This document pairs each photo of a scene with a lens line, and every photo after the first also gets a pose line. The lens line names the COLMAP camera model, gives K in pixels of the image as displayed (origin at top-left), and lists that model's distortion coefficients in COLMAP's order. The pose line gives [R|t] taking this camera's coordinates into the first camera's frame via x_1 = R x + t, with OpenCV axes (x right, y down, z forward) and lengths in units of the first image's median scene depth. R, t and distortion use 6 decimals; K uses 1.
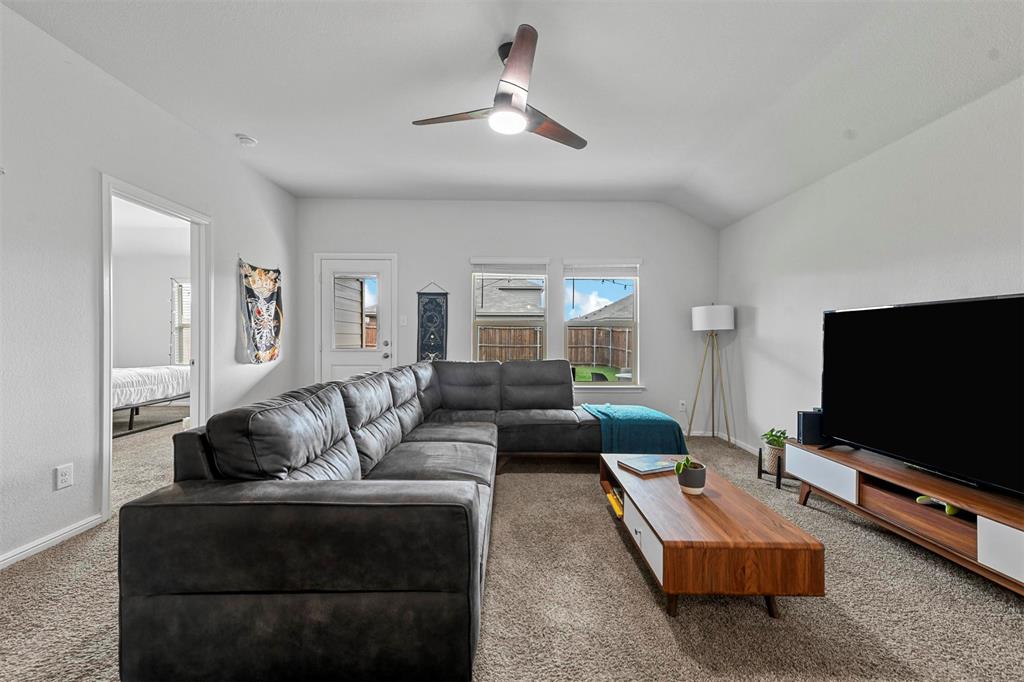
lens RADIAL K [[405.2, 0, 513.4], [0, 405.2, 346.7], [0, 0, 1]] dist [0.014473, -0.000208]
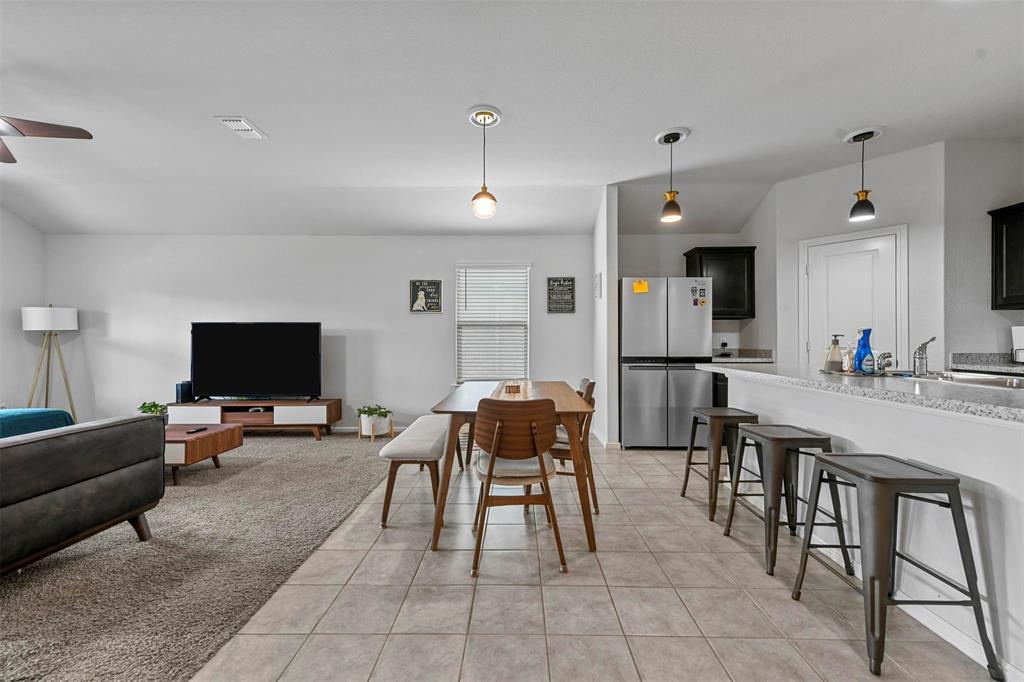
lens RADIAL K [[400.1, 0, 512.8], [0, 400.1, 341.6], [0, 0, 1]] dist [0.014909, 0.000125]
pose [[0.022690, -0.006562, 0.999721, -0.621820], [0.017769, 0.999823, 0.006159, 0.004414], [-0.999585, 0.017624, 0.022802, -0.258525]]
